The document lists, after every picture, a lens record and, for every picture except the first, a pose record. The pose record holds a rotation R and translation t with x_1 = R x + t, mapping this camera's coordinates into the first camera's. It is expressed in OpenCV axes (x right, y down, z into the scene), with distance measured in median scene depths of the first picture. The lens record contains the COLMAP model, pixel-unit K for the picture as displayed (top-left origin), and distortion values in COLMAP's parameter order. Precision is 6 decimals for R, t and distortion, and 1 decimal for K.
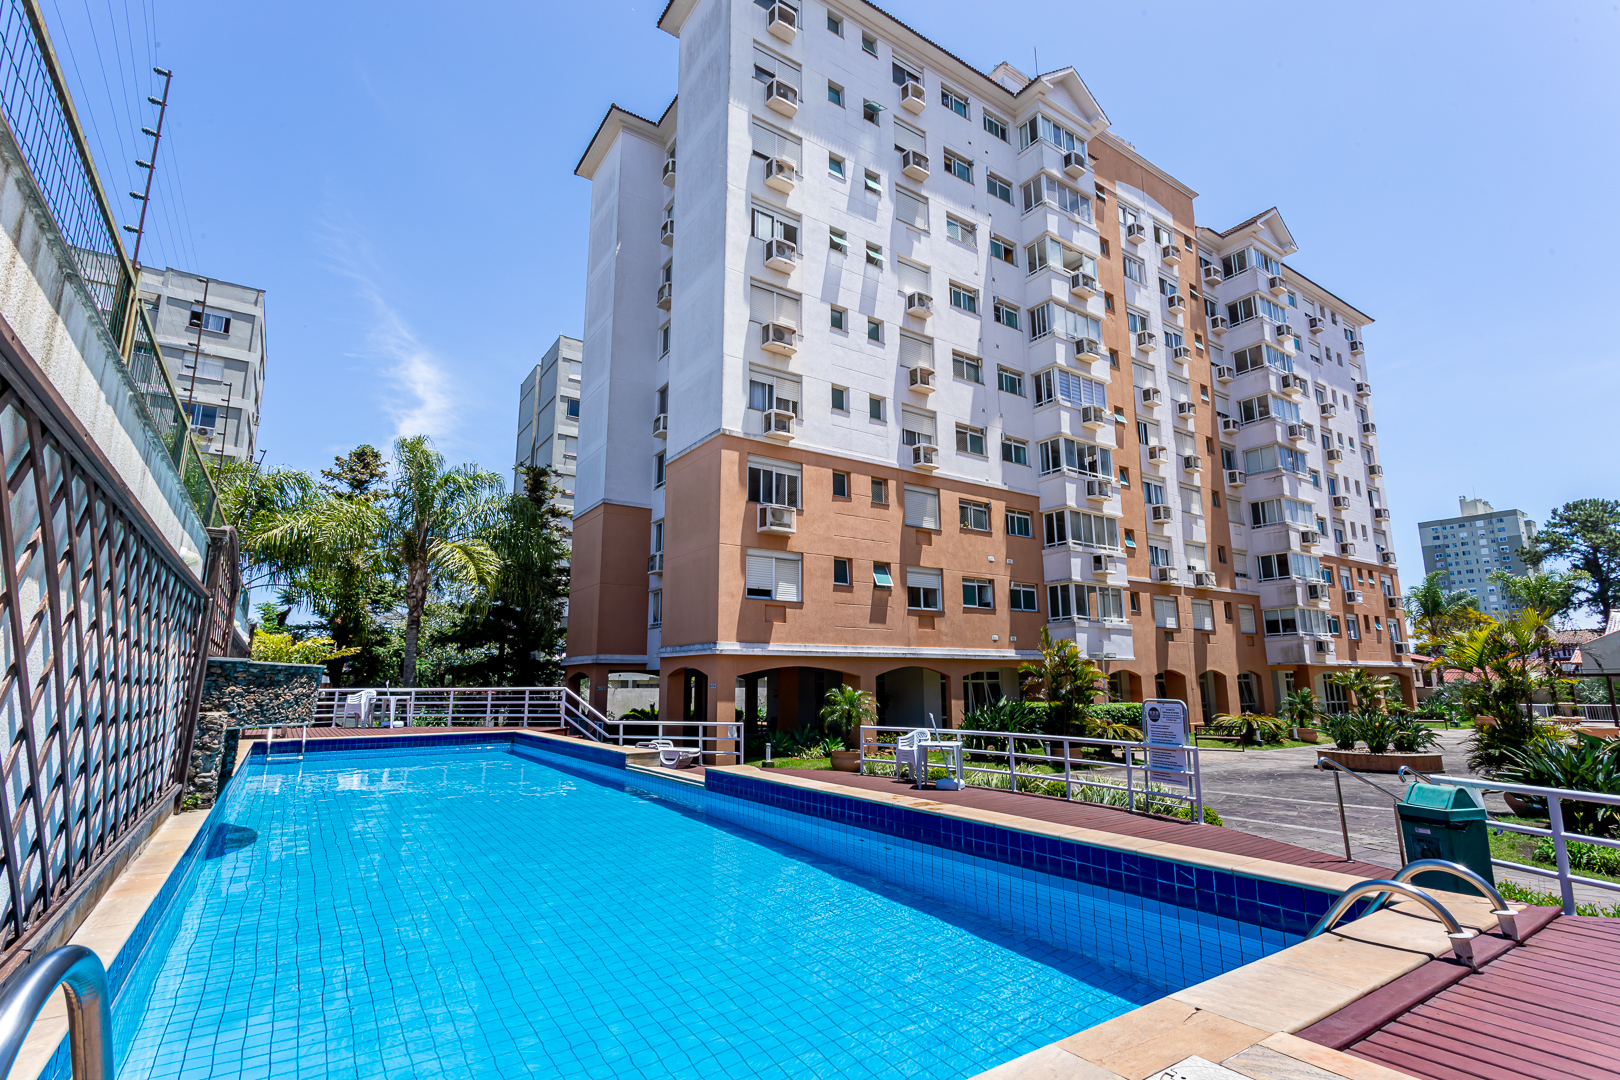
lens RADIAL K [[769.8, 0, 829.8], [0, 769.8, 539.2], [0, 0, 1]] dist [-0.005530, 0.002366]
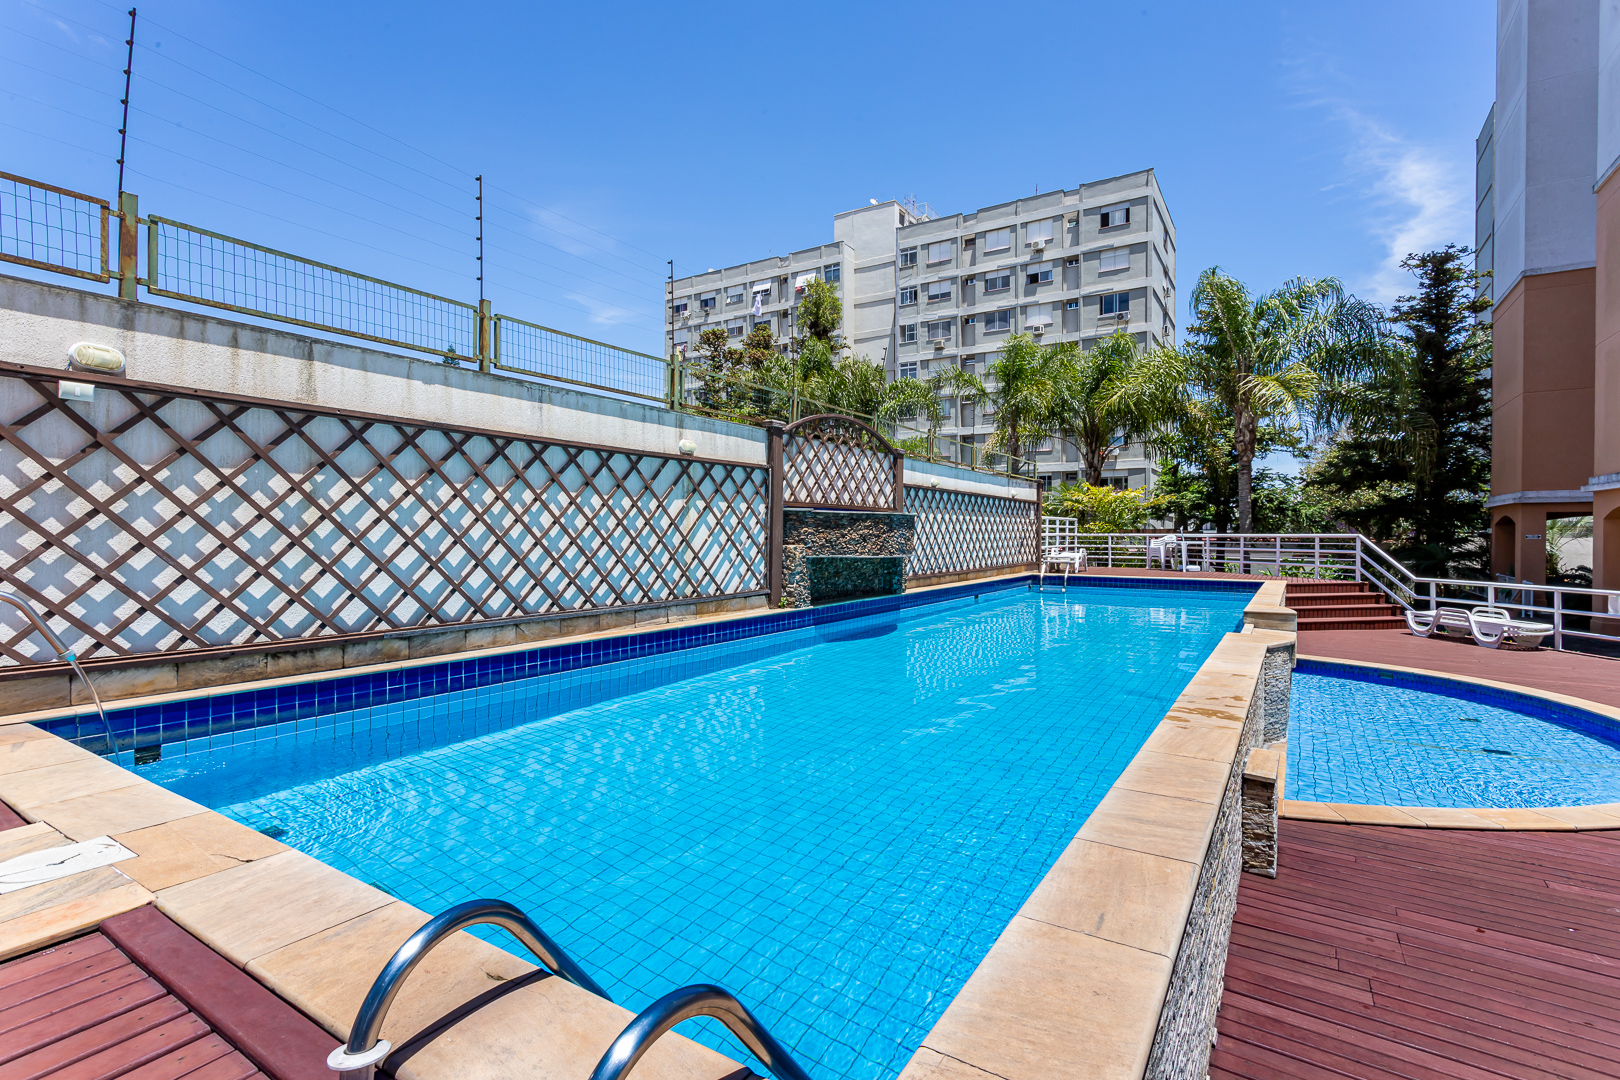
lens RADIAL K [[769.8, 0, 813.4], [0, 769.8, 543.3], [0, 0, 1]] dist [-0.005530, 0.002366]
pose [[0.388780, 0.019363, -0.921127, 0.138327], [0.164852, 0.982183, 0.090225, 0.023460], [0.906462, -0.186928, 0.378661, 0.117056]]
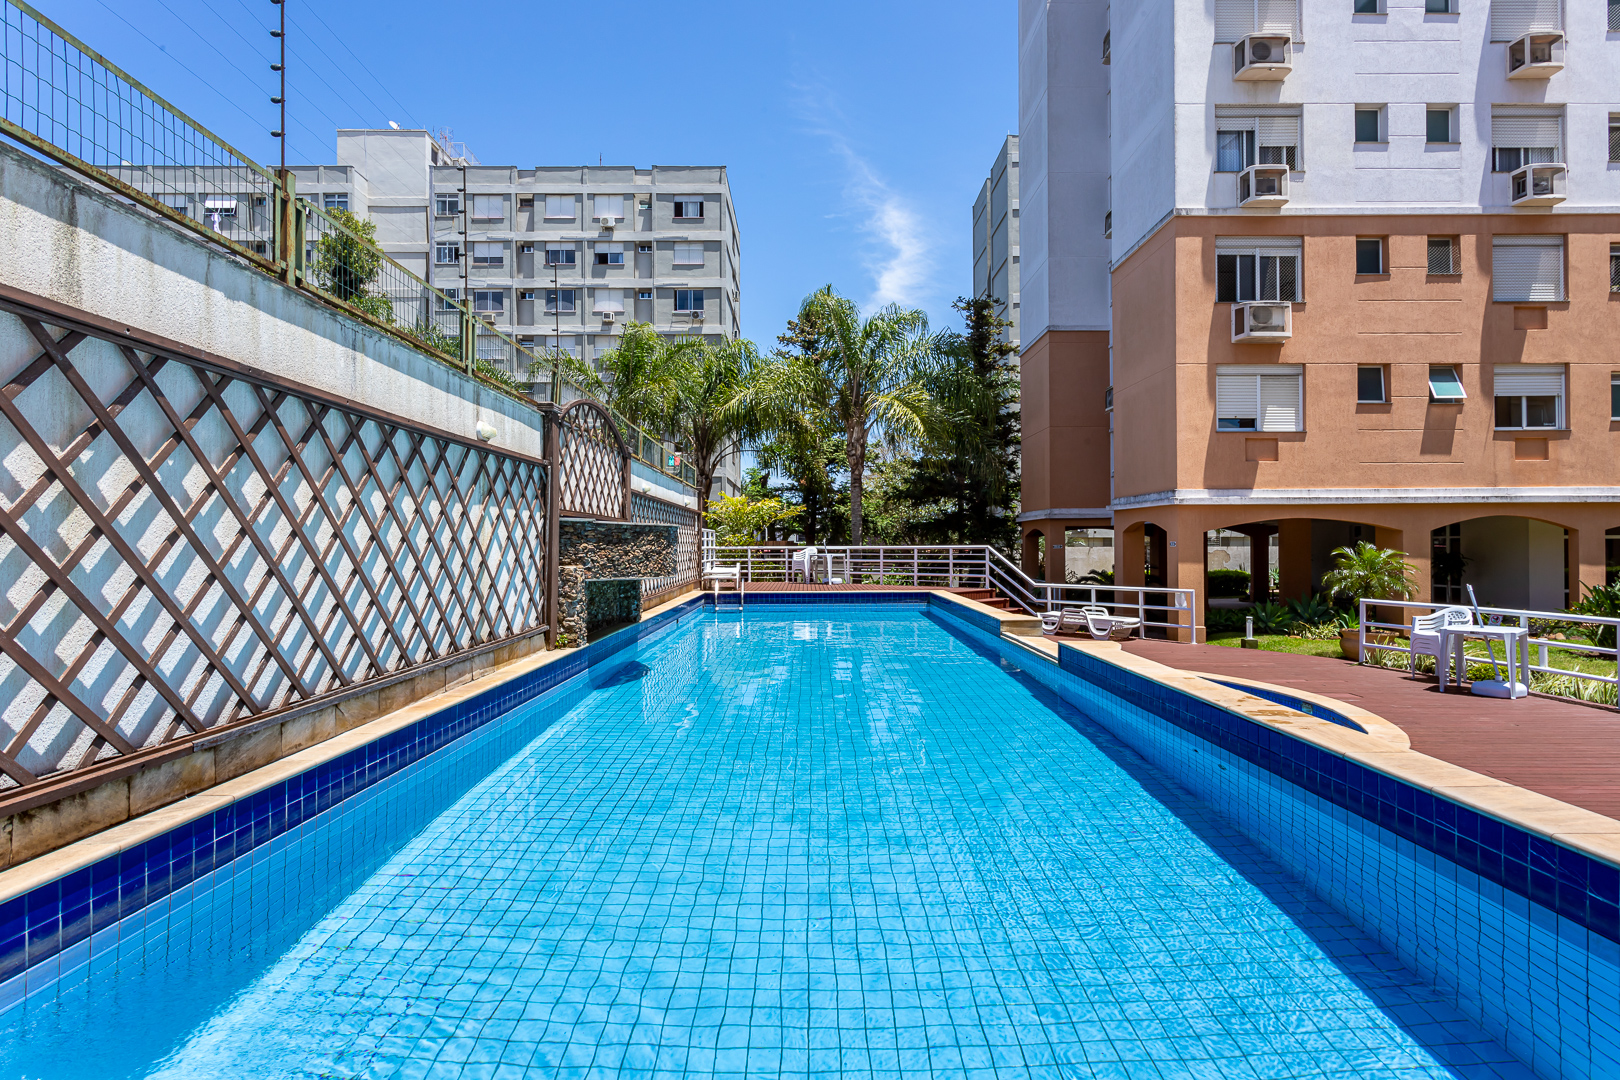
lens RADIAL K [[876.2, 0, 814.1], [0, 876.2, 541.1], [0, 0, 1]] dist [0.020711, -0.009559]
pose [[0.822753, -0.001290, -0.568397, 0.055284], [0.105518, 0.982962, 0.150506, 0.008095], [0.558518, -0.183806, 0.808871, 0.039530]]
